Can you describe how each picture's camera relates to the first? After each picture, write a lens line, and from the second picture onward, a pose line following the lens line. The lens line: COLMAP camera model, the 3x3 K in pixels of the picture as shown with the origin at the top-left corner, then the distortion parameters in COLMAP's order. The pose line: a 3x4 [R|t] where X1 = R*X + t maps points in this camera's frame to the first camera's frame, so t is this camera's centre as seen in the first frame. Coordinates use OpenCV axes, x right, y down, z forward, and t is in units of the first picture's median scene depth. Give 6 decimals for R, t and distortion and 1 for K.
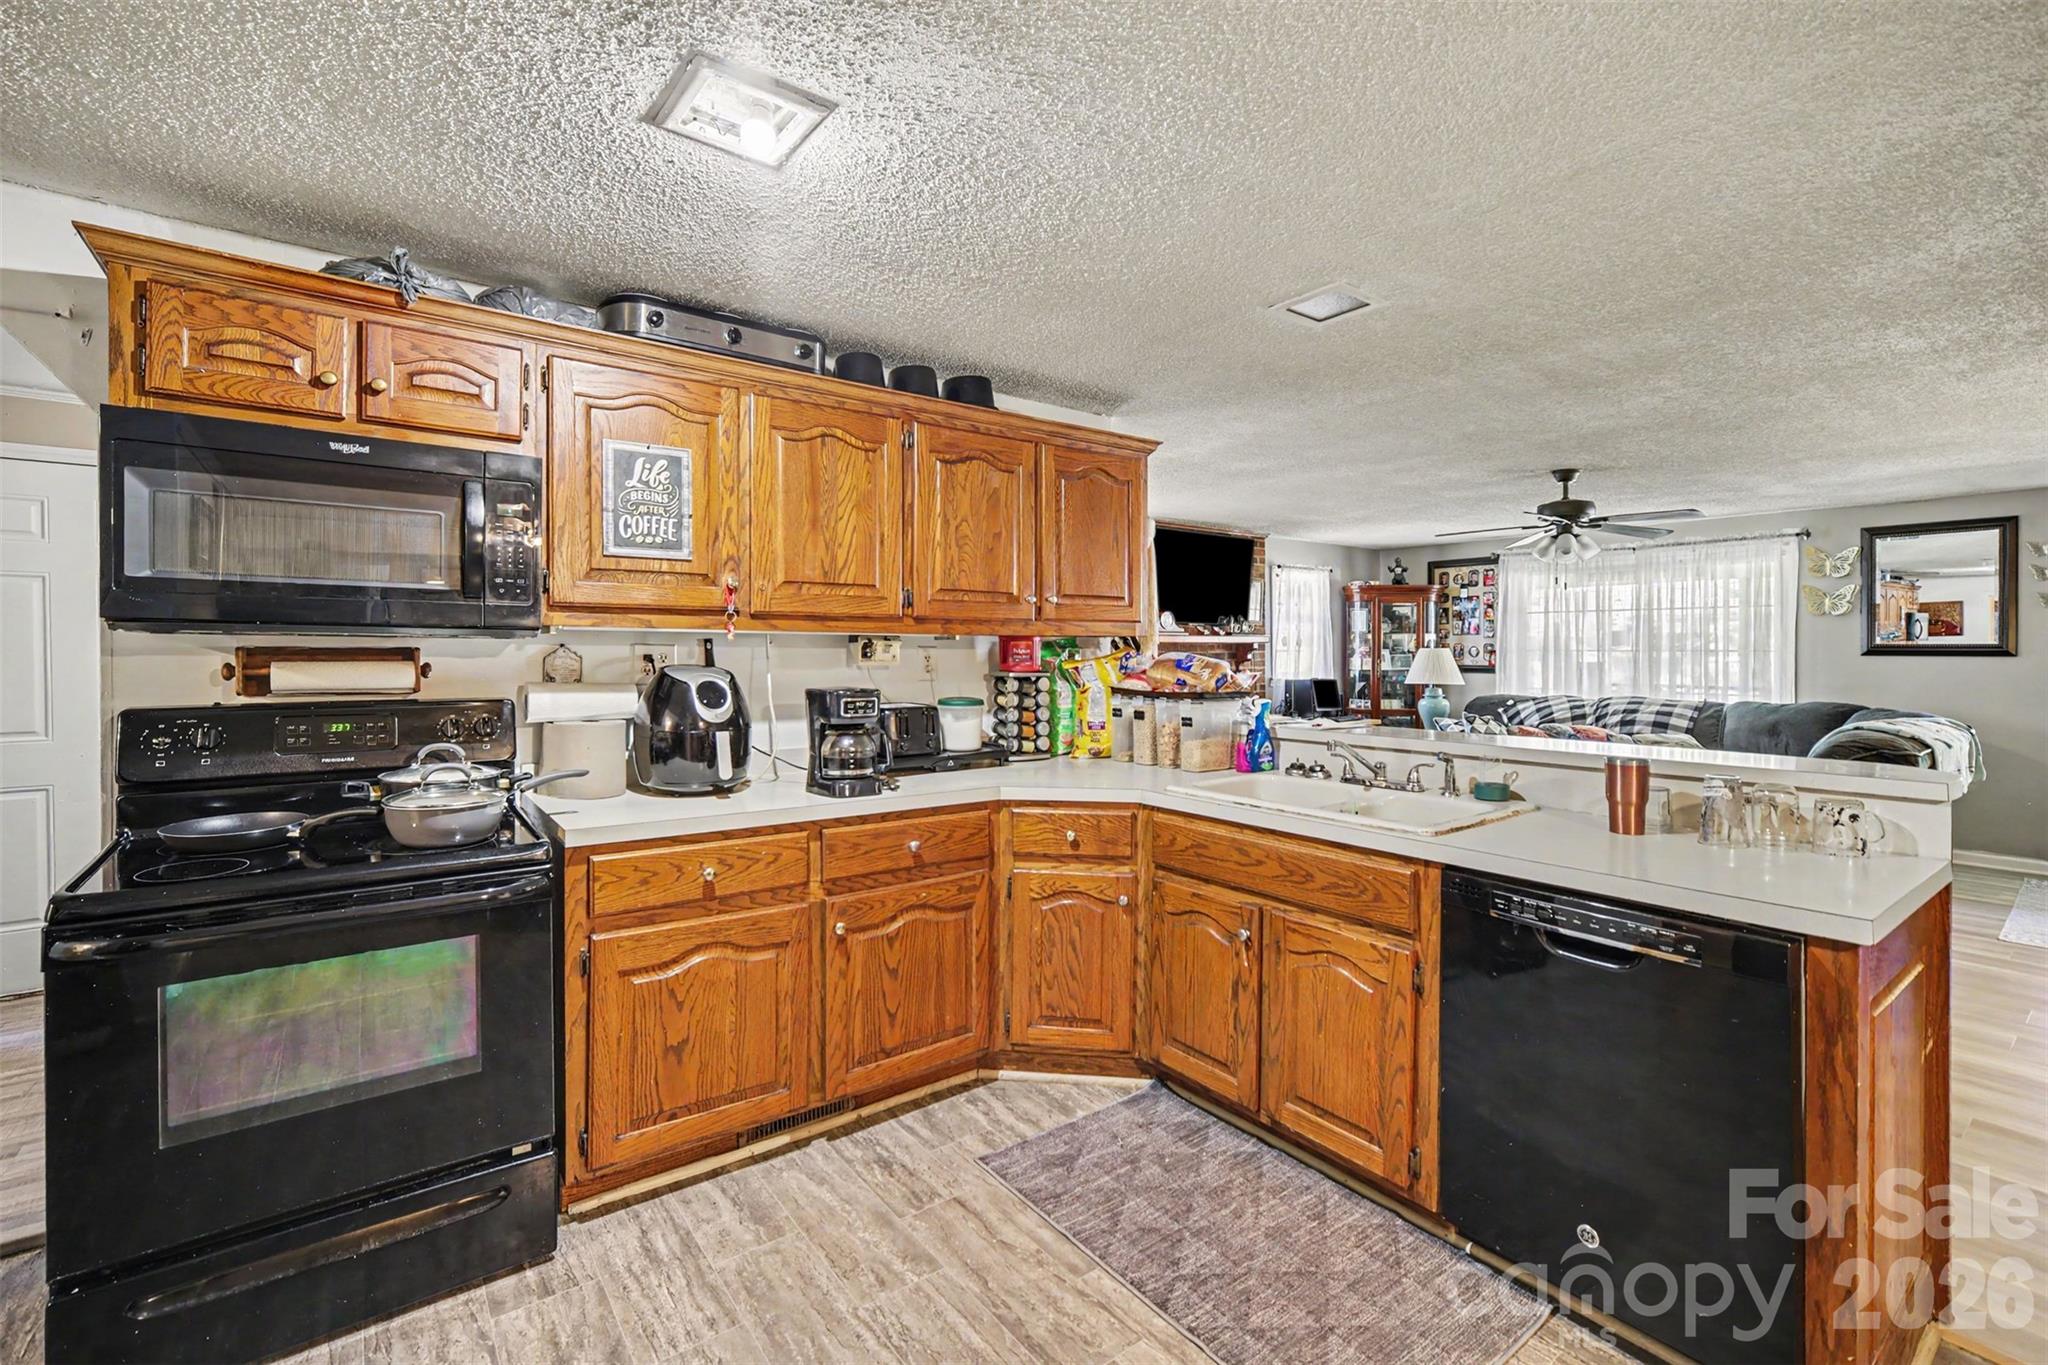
lens RADIAL K [[894.6, 0, 1033.2], [0, 894.6, 659.5], [0, 0, 1]] dist [-0.026254, 0.017533]
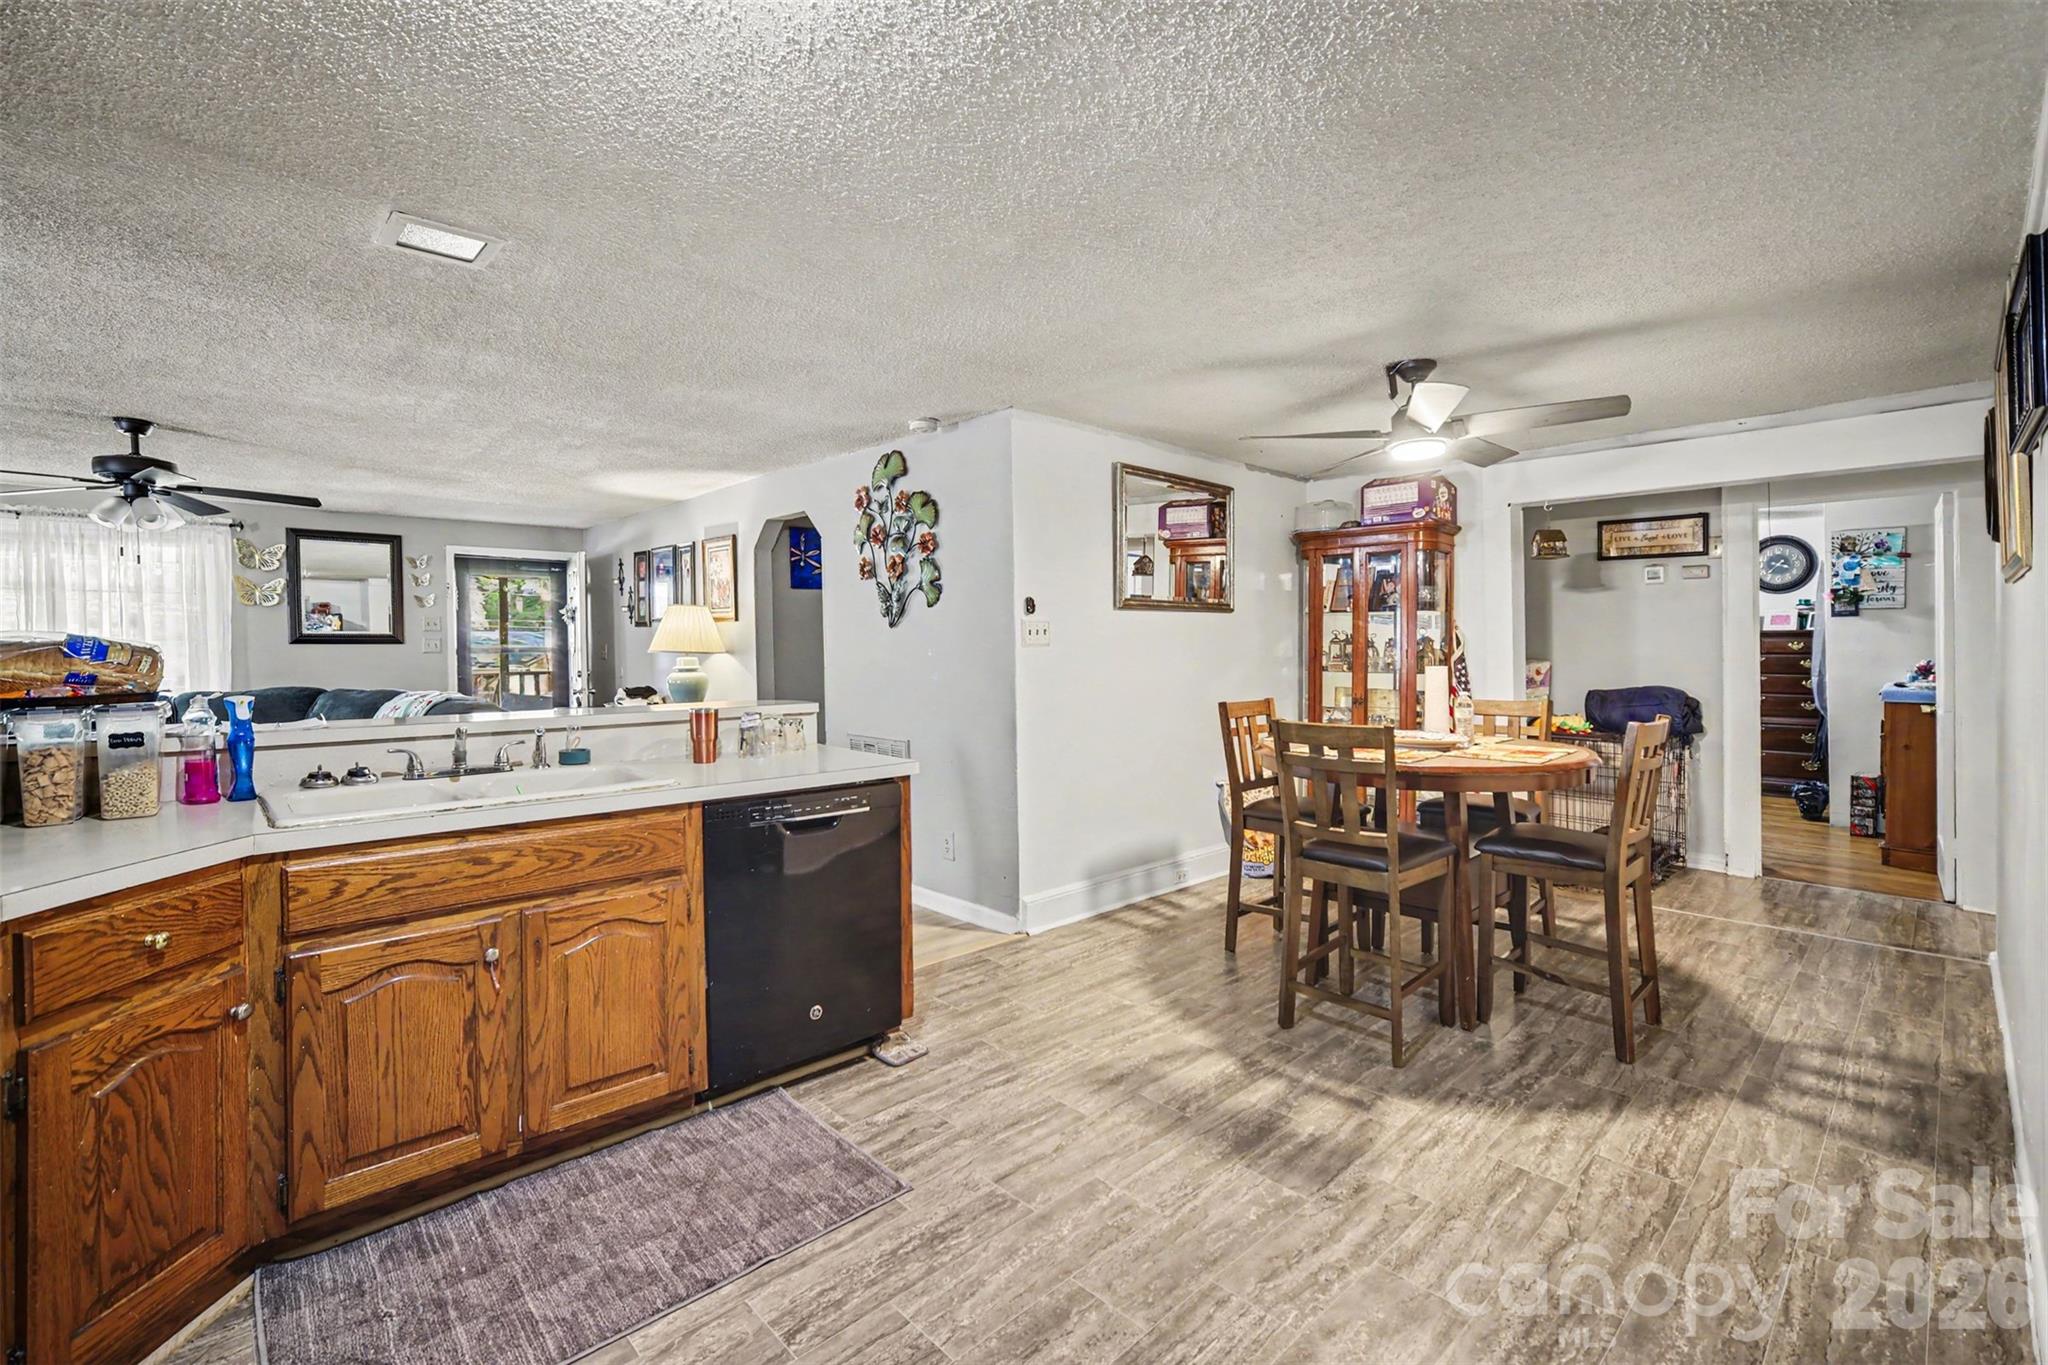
lens RADIAL K [[916.7, 0, 1015.3], [0, 916.7, 619.5], [0, 0, 1]] dist [-0.026324, 0.014054]
pose [[-0.104525, 0.025008, 0.994208, -0.638114], [0.014254, 0.999619, -0.023646, 0.010774], [-0.994420, 0.011700, -0.104842, 0.528842]]
